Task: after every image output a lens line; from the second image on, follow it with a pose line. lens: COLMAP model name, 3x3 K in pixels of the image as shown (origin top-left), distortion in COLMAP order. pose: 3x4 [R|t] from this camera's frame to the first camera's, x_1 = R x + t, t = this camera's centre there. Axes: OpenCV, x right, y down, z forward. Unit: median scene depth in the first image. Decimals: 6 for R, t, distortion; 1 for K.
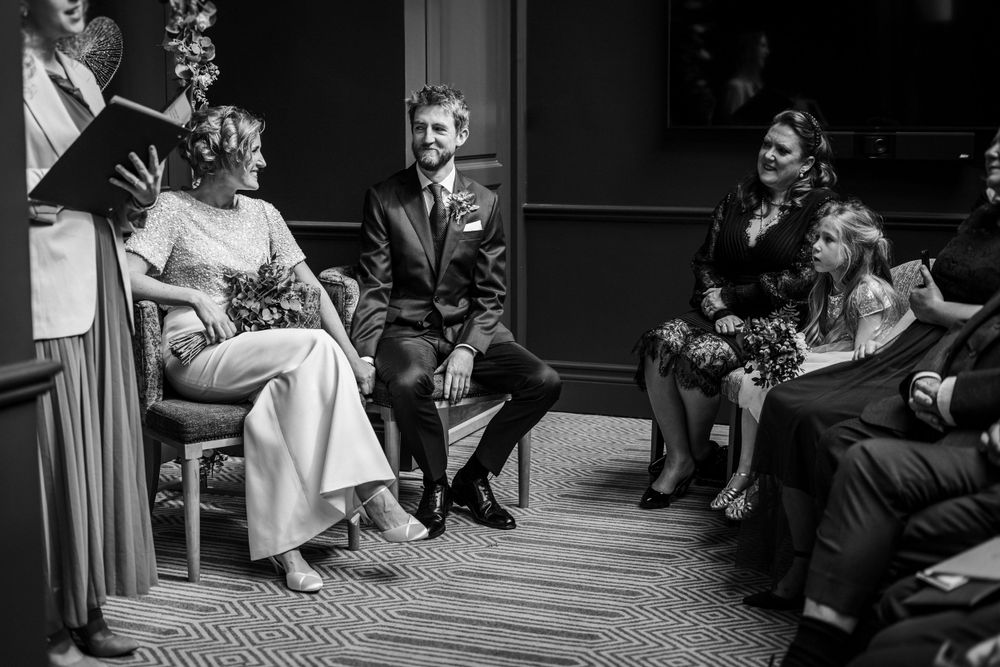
lens RADIAL K [[1453.2, 0, 502.3], [0, 1453.2, 274.1], [0, 0, 1]] dist [0.137164, -1.215801]
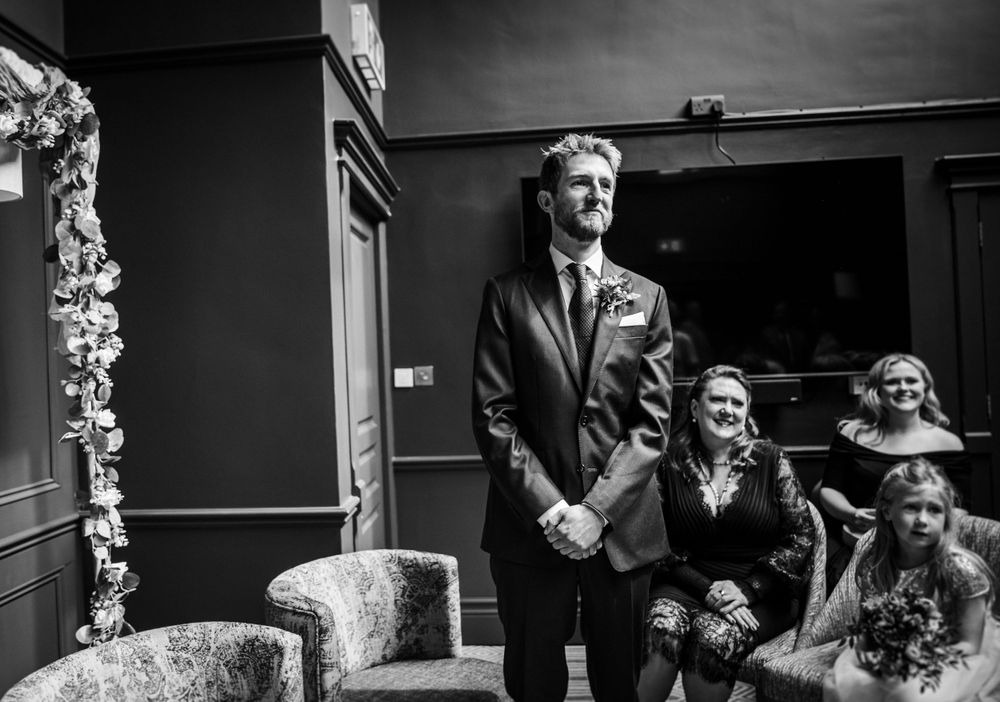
lens RADIAL K [[774.7, 0, 439.3], [0, 774.7, 346.3], [0, 0, 1]] dist [-0.064207, 0.044400]
pose [[0.960996, -0.032820, 0.274608, -0.145026], [0.070279, 0.989319, -0.127703, -0.072141], [-0.267483, 0.142021, 0.953039, 0.554144]]
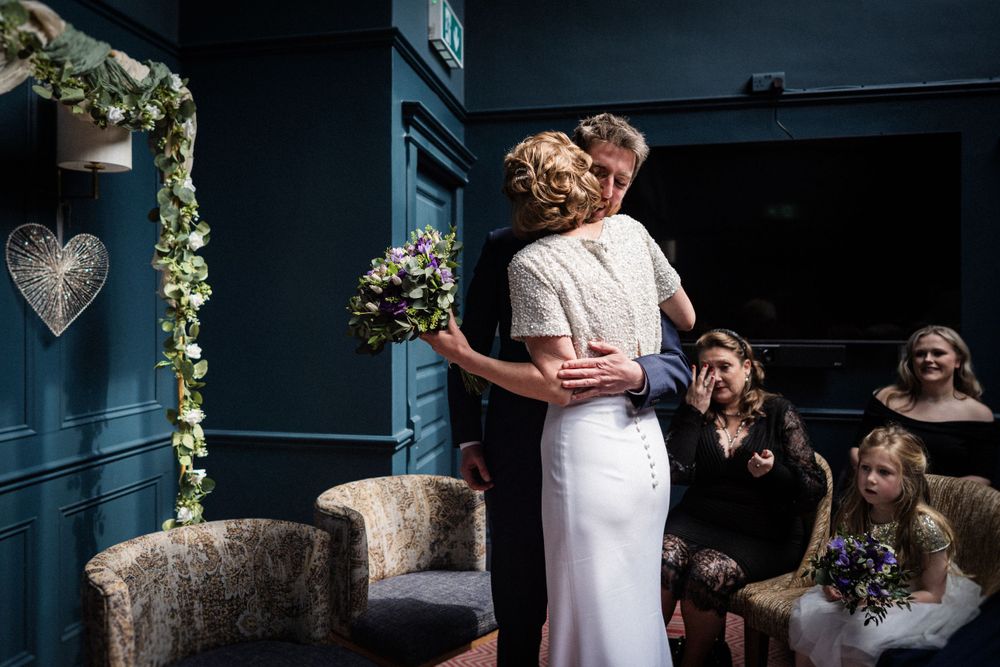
lens RADIAL K [[756.8, 0, 475.5], [0, 756.8, 307.7], [0, 0, 1]] dist [-0.014237, 0.003435]
pose [[0.986615, 0.000543, 0.163063, -0.102755], [0.019405, 0.992498, -0.120713, -0.063700], [-0.161905, 0.122262, 0.979203, 0.479331]]
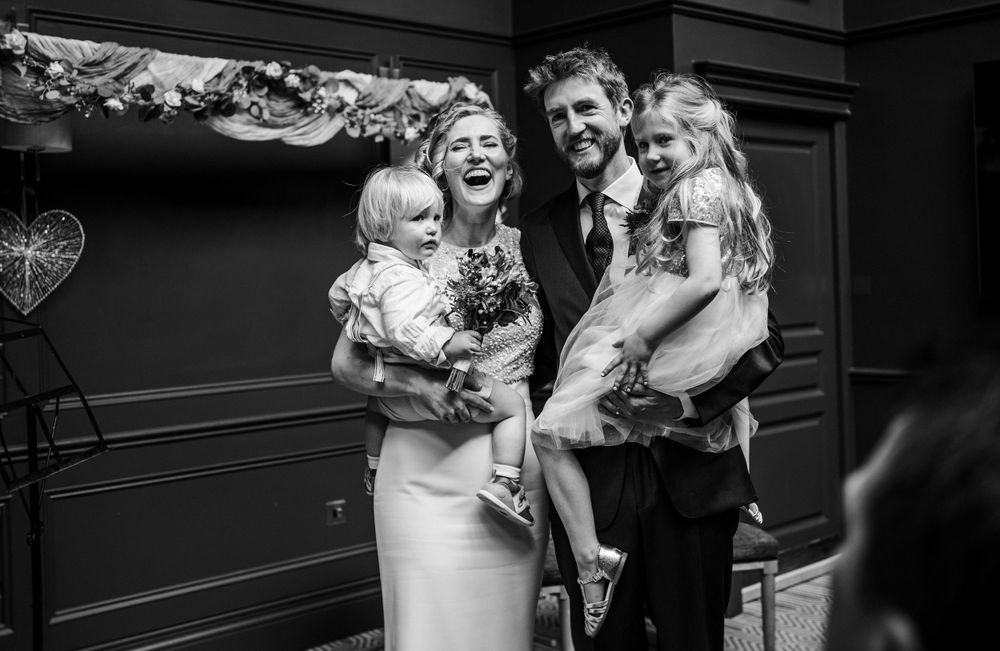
lens RADIAL K [[1167.9, 0, 517.7], [0, 1167.9, 257.7], [0, 0, 1]] dist [-0.013441, 0.034014]
pose [[0.906572, -0.032657, -0.420787, 0.206152], [-0.017277, 0.993295, -0.114312, -0.035701], [0.421698, 0.110902, 0.899928, 0.168519]]
